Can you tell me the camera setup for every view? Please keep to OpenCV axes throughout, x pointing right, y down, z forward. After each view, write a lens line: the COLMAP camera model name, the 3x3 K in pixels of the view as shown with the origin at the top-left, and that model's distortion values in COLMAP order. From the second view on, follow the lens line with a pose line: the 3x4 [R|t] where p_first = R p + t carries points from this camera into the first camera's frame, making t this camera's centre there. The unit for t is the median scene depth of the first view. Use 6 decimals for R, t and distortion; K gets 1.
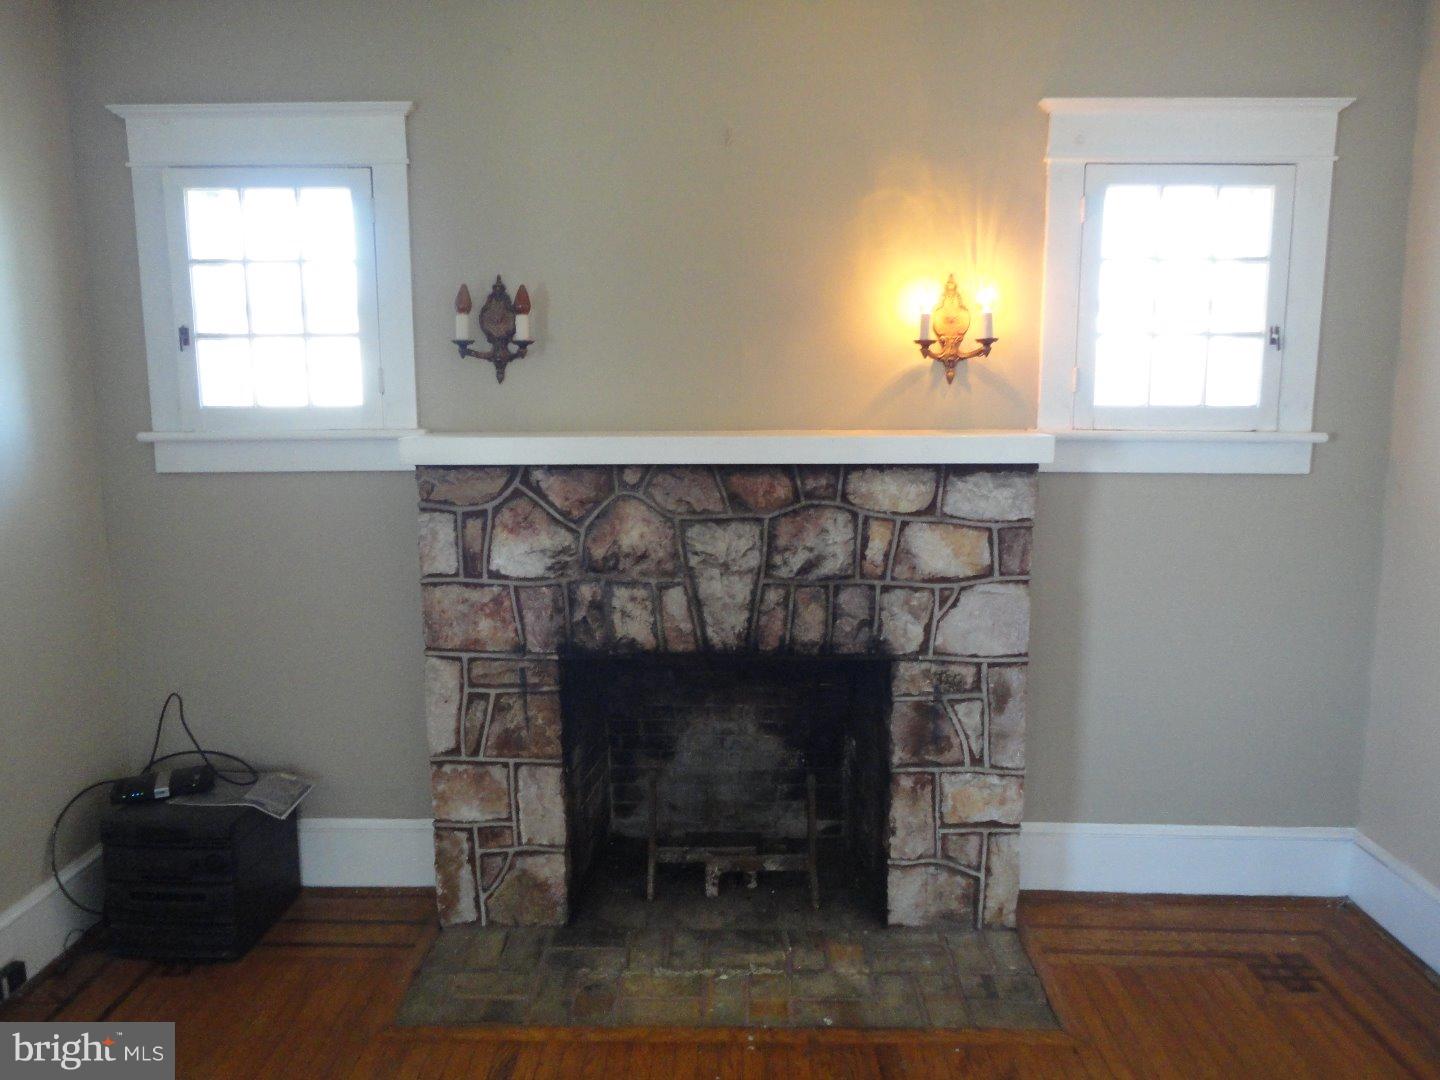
lens RADIAL K [[1048.4, 0, 719.5], [0, 1048.4, 534.9], [0, 0, 1]] dist [-0.026045, 0.029875]
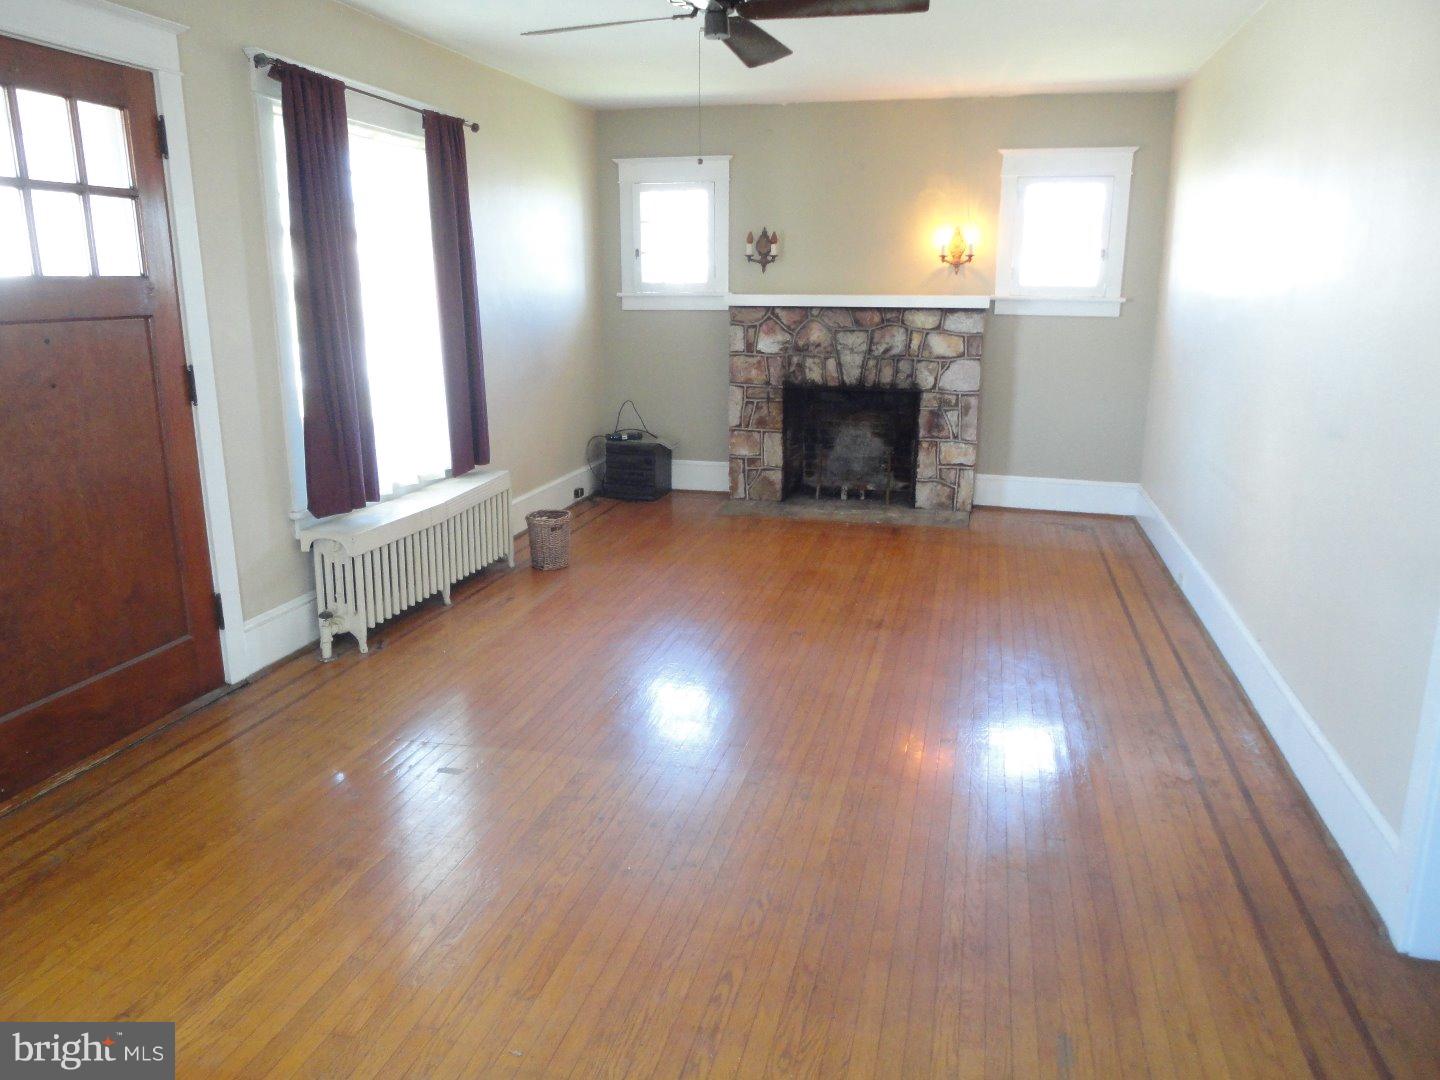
lens RADIAL K [[1048.4, 0, 719.5], [0, 1048.4, 534.9], [0, 0, 1]] dist [-0.026045, 0.029875]
pose [[0.975183, 0.058278, -0.213591, 0.246600], [-0.038169, 0.994543, 0.097094, 0.229962], [0.218084, -0.086531, 0.972086, -1.450639]]
